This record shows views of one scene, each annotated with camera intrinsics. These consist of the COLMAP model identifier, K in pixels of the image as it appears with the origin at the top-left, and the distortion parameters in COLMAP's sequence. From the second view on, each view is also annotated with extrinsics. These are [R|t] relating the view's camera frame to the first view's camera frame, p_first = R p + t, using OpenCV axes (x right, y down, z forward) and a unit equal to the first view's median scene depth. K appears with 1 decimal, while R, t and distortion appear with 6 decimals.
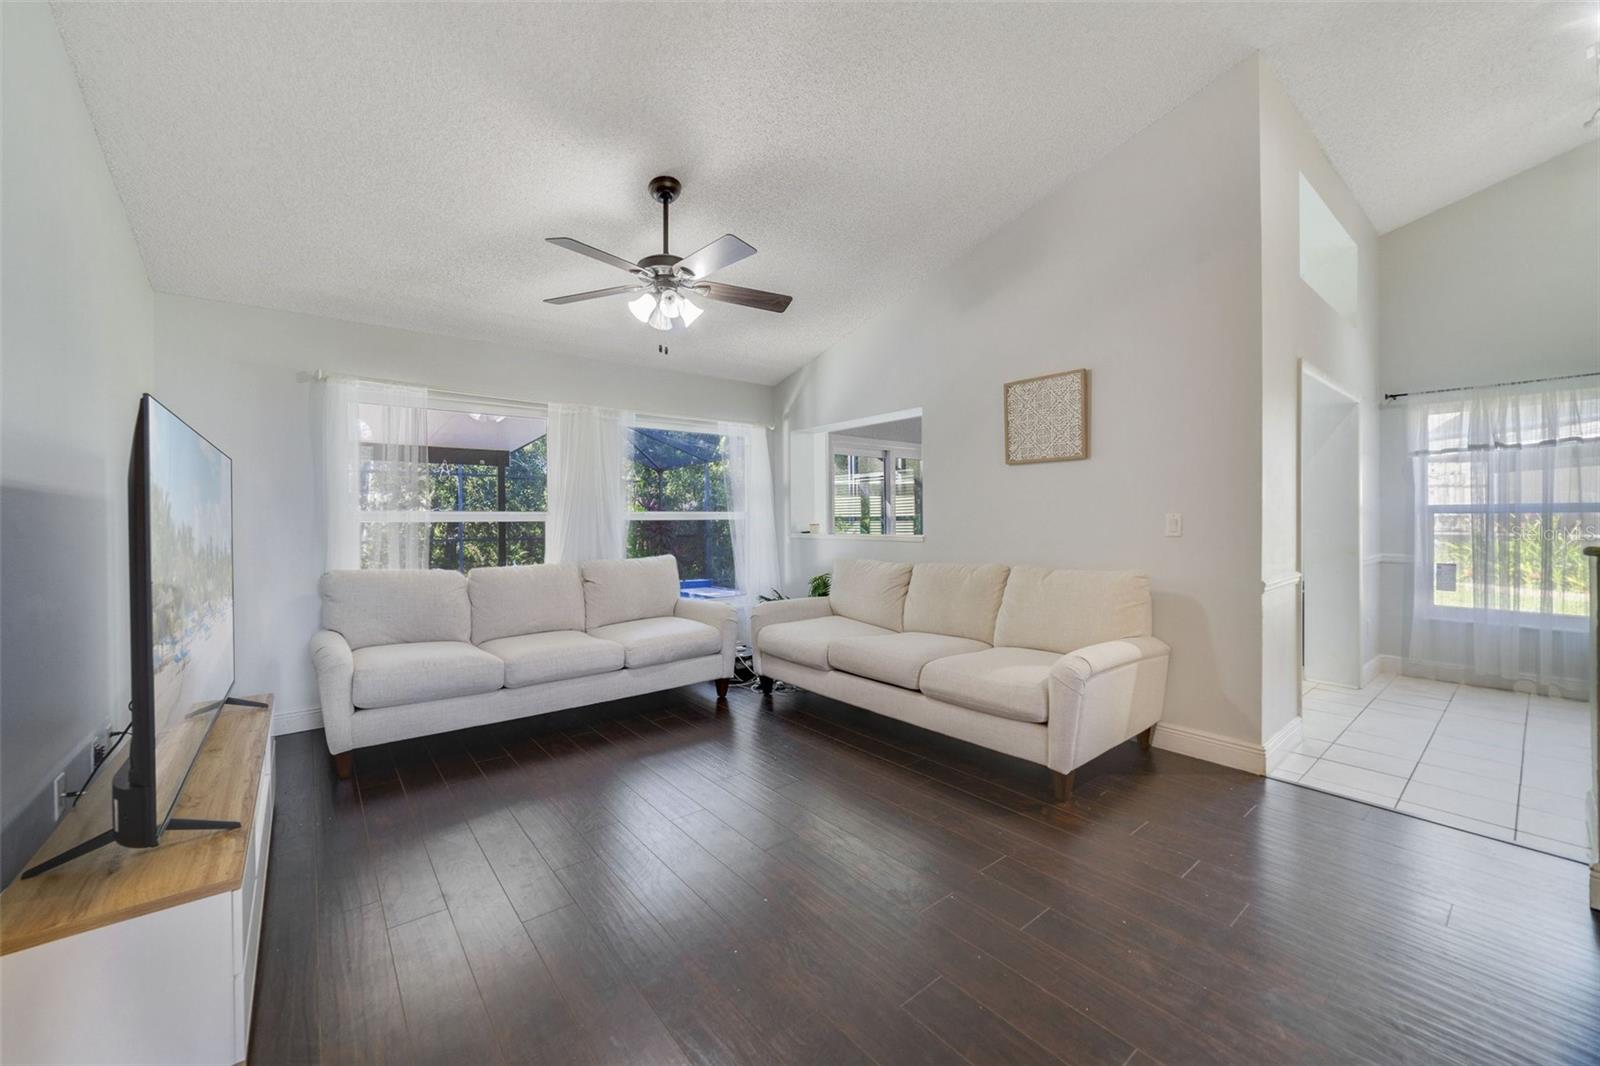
lens RADIAL K [[616.4, 0, 789.1], [0, 616.4, 521.5], [0, 0, 1]] dist [-0.027070, 0.011910]
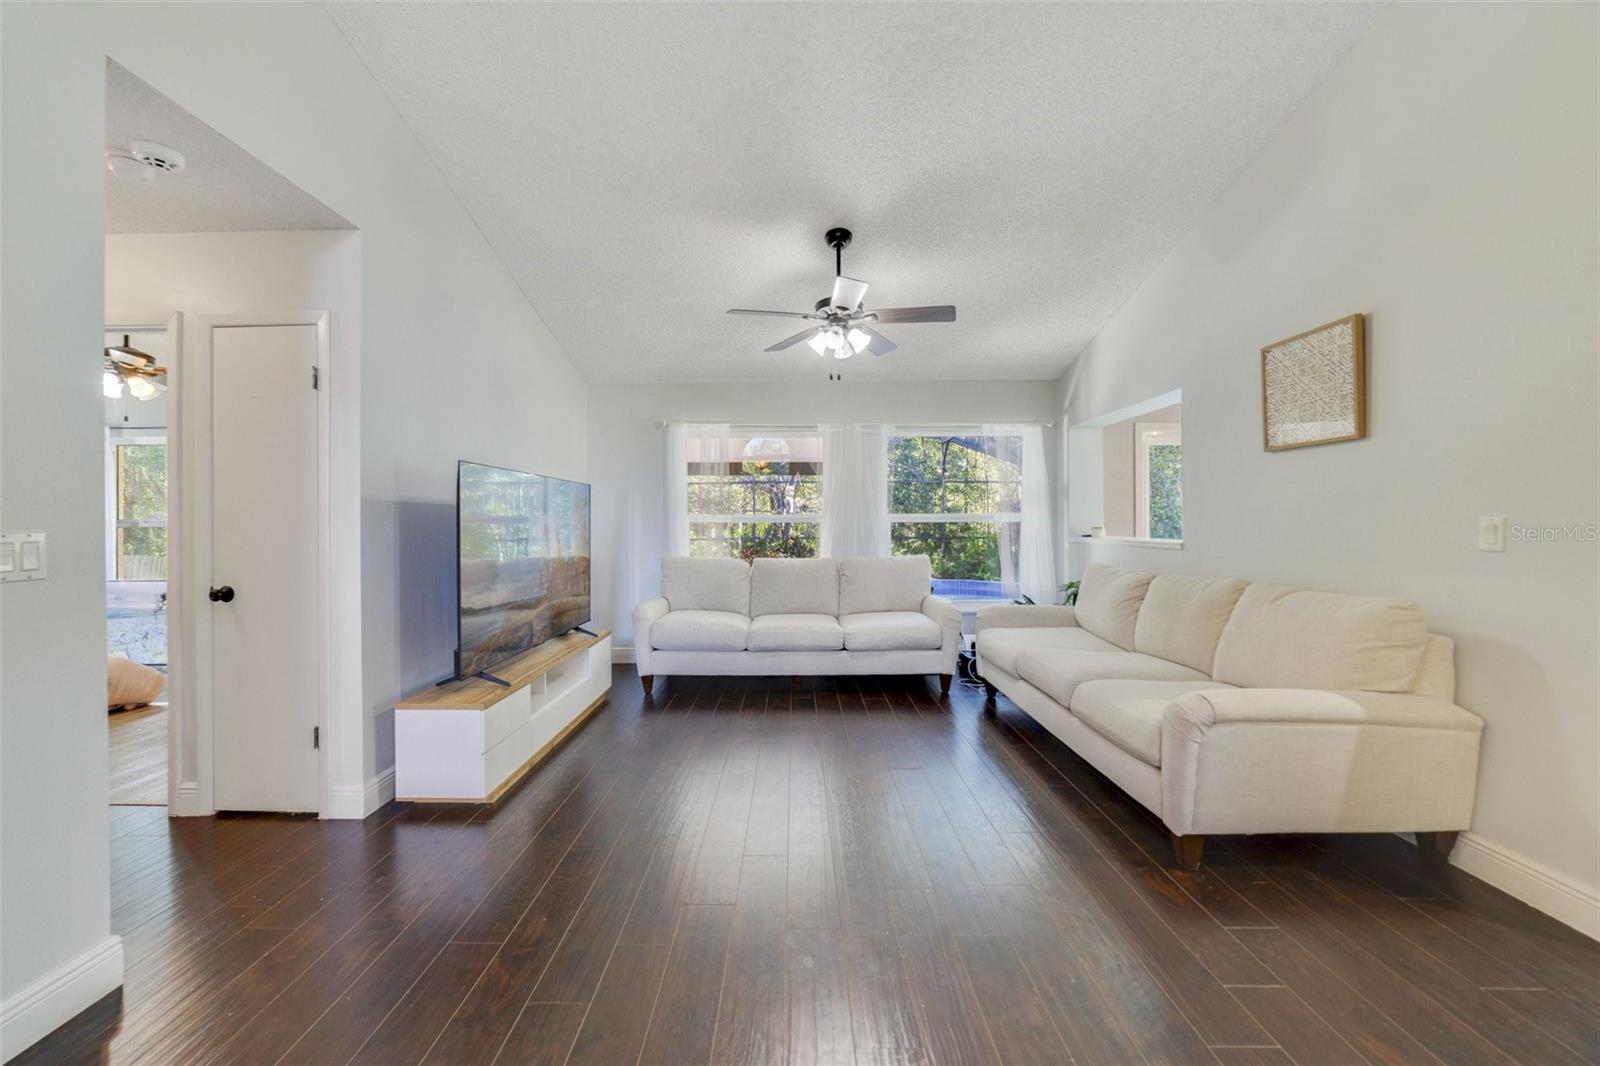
lens RADIAL K [[616.4, 0, 789.1], [0, 616.4, 521.5], [0, 0, 1]] dist [-0.027070, 0.011910]
pose [[0.781621, 0.002543, -0.623748, 0.373958], [-0.003012, 0.999995, 0.000303, -0.003830], [0.623746, 0.001642, 0.781625, 0.023885]]
